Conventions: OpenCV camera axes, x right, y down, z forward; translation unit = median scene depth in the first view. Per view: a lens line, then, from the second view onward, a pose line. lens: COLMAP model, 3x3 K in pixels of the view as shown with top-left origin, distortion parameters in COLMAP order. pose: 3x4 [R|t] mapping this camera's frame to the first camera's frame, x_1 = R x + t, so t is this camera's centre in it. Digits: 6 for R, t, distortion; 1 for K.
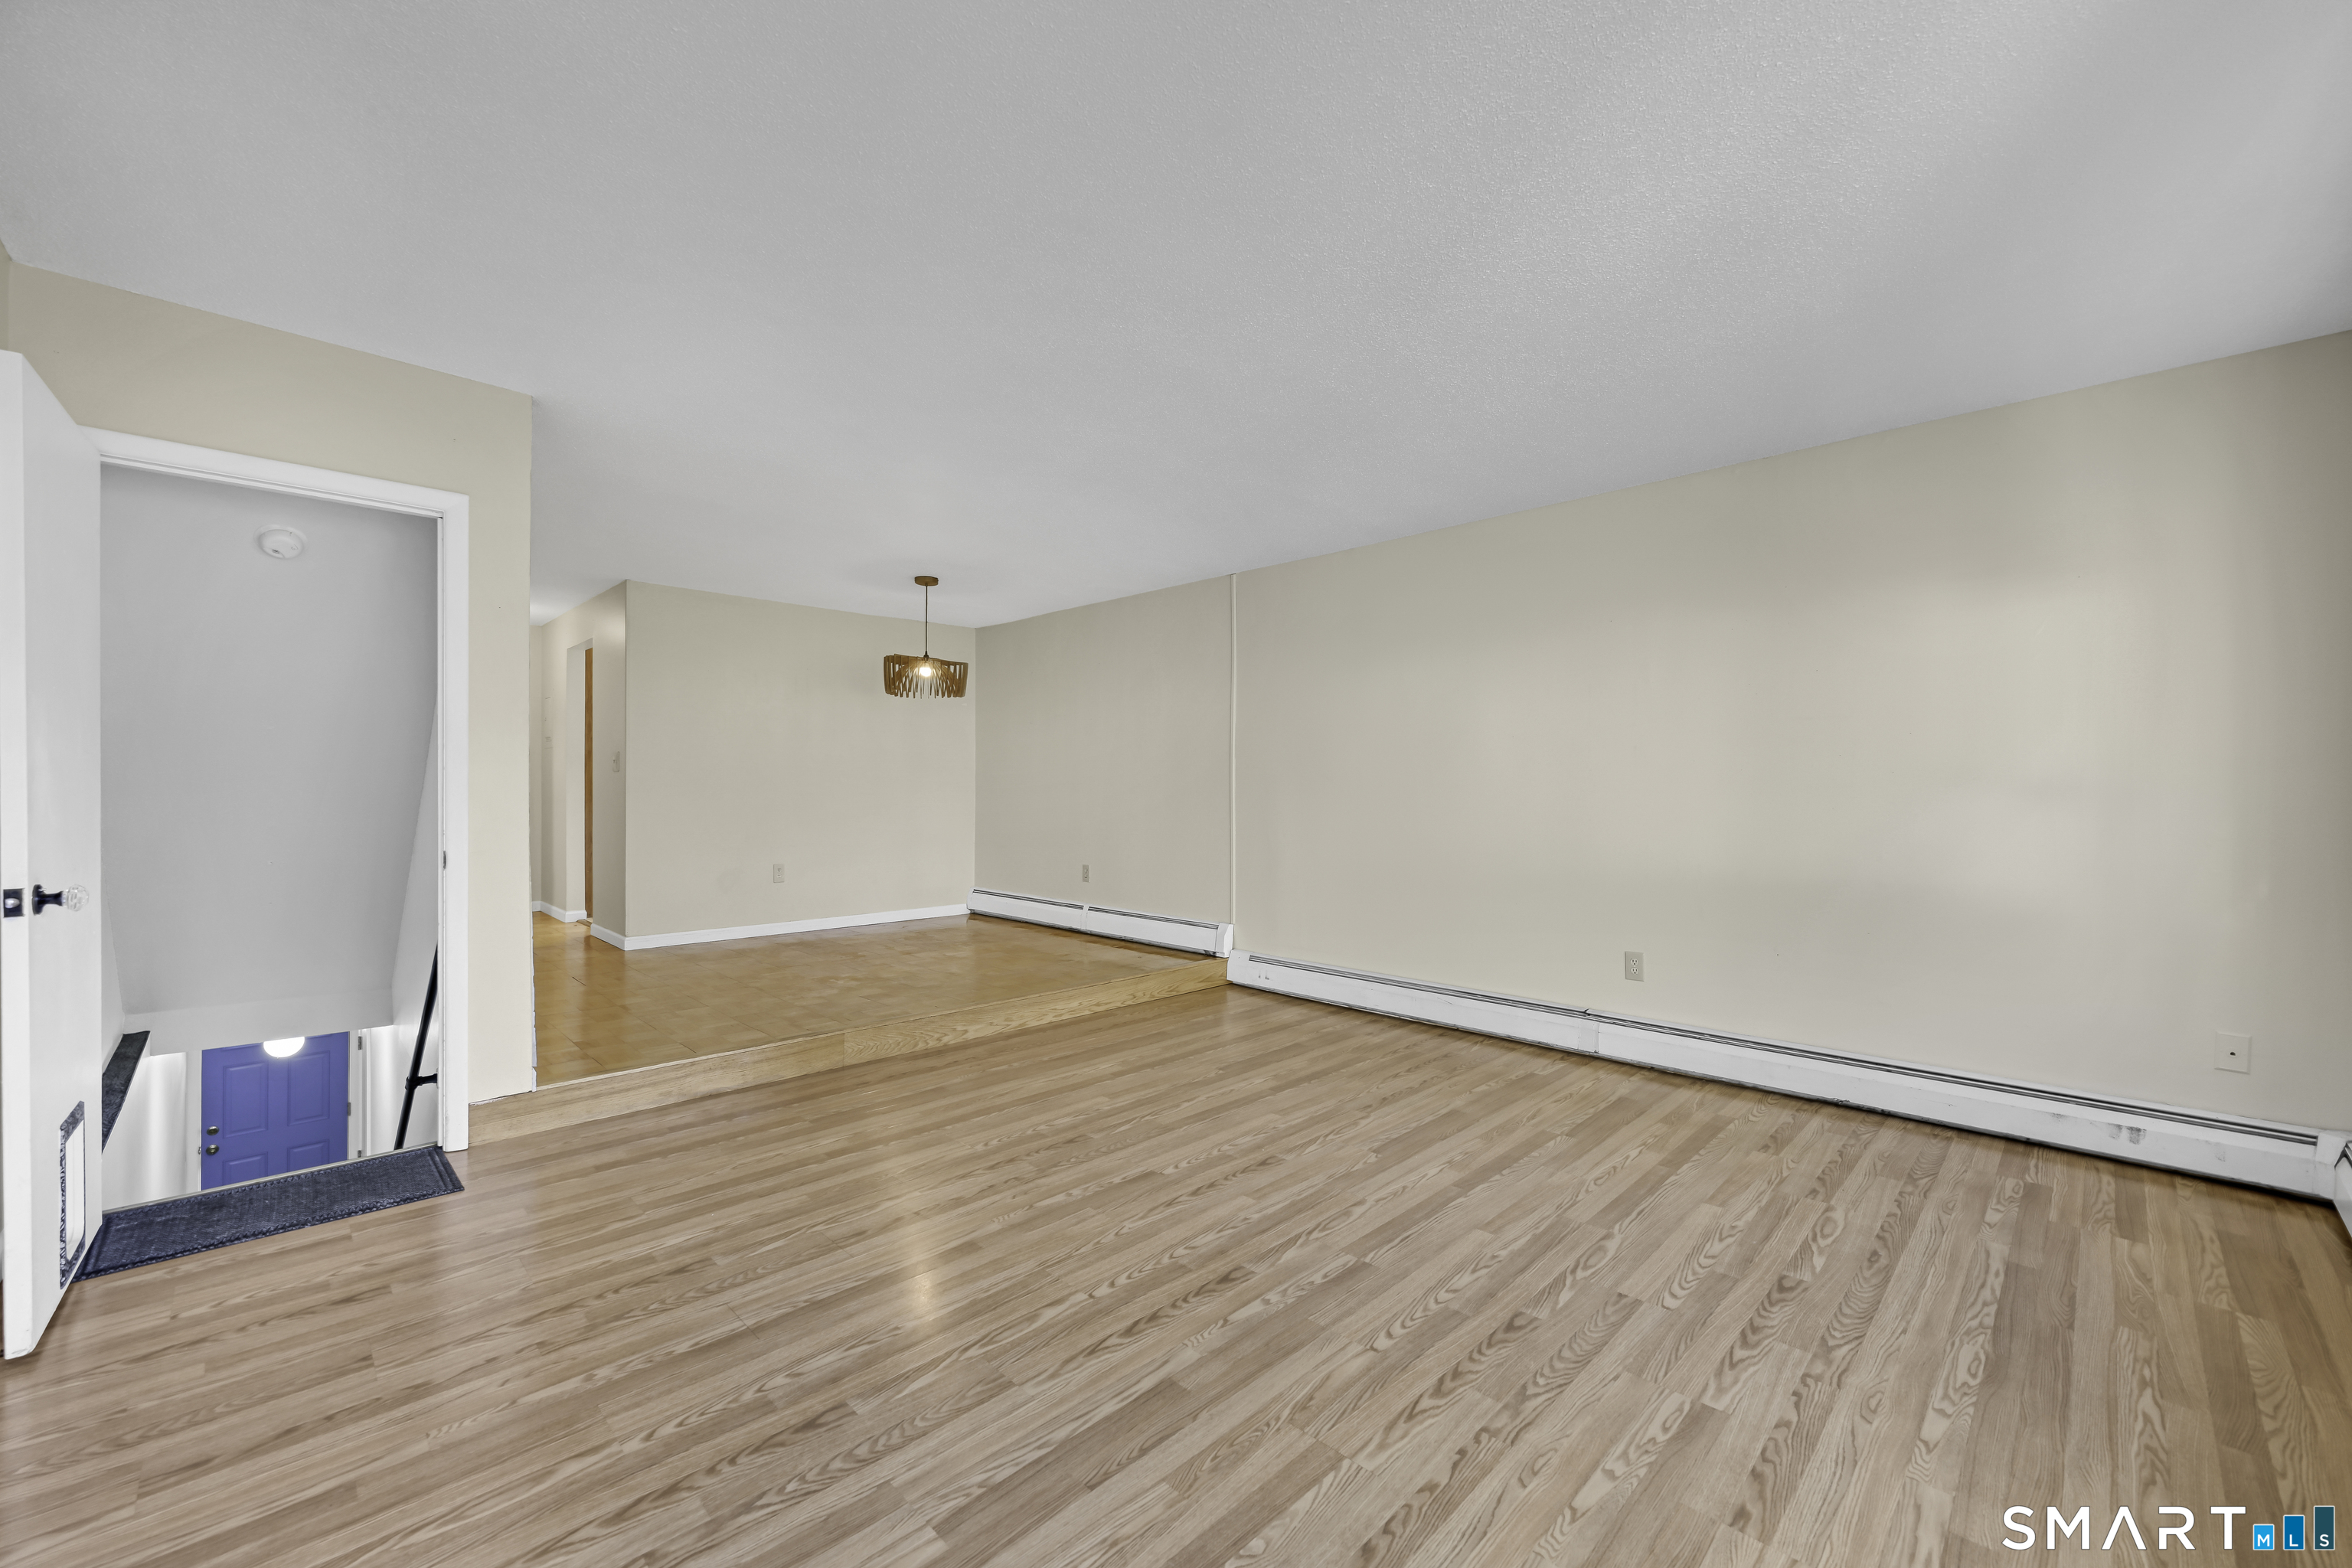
lens RADIAL K [[903.1, 0, 1182.0], [0, 903.1, 781.2], [0, 0, 1]] dist [0.001171, 0.000083]
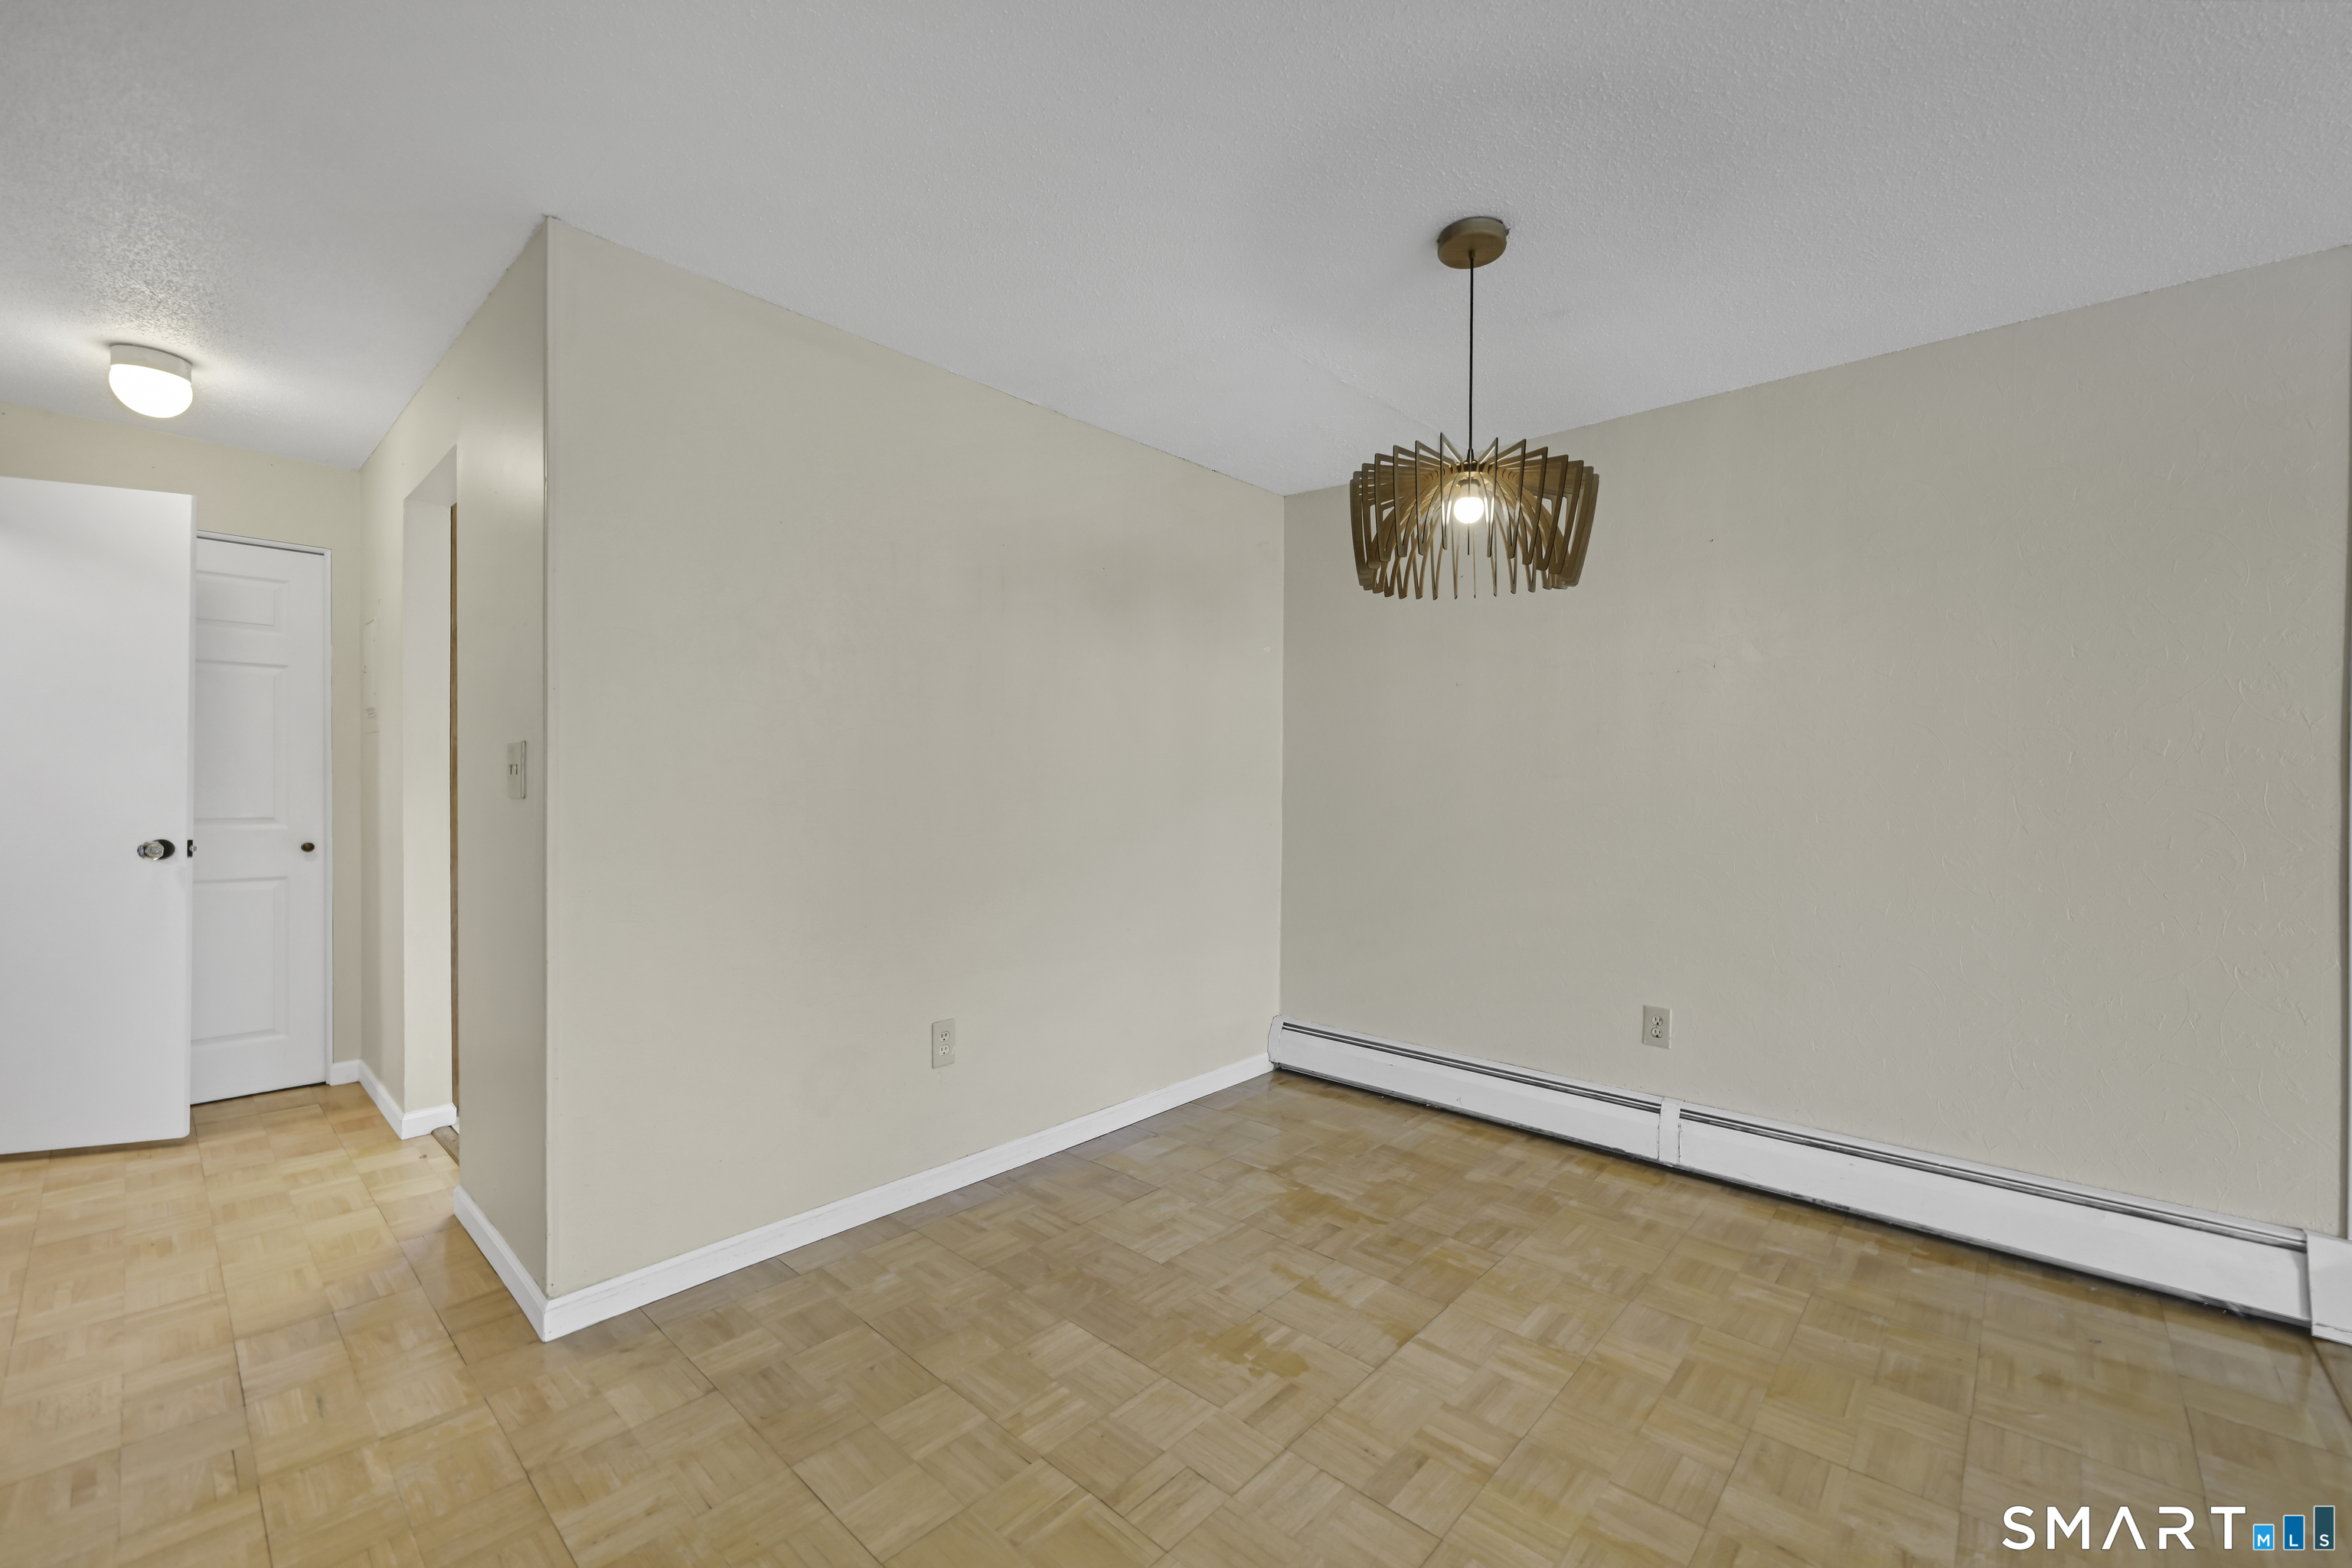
lens RADIAL K [[903.1, 0, 1189.2], [0, 903.1, 780.4], [0, 0, 1]] dist [0.001171, 0.000083]
pose [[0.997730, 0.001408, 0.067328, -0.359314], [-0.001889, 0.999973, 0.007086, -0.018827], [-0.067316, -0.007197, 0.997706, 0.582543]]
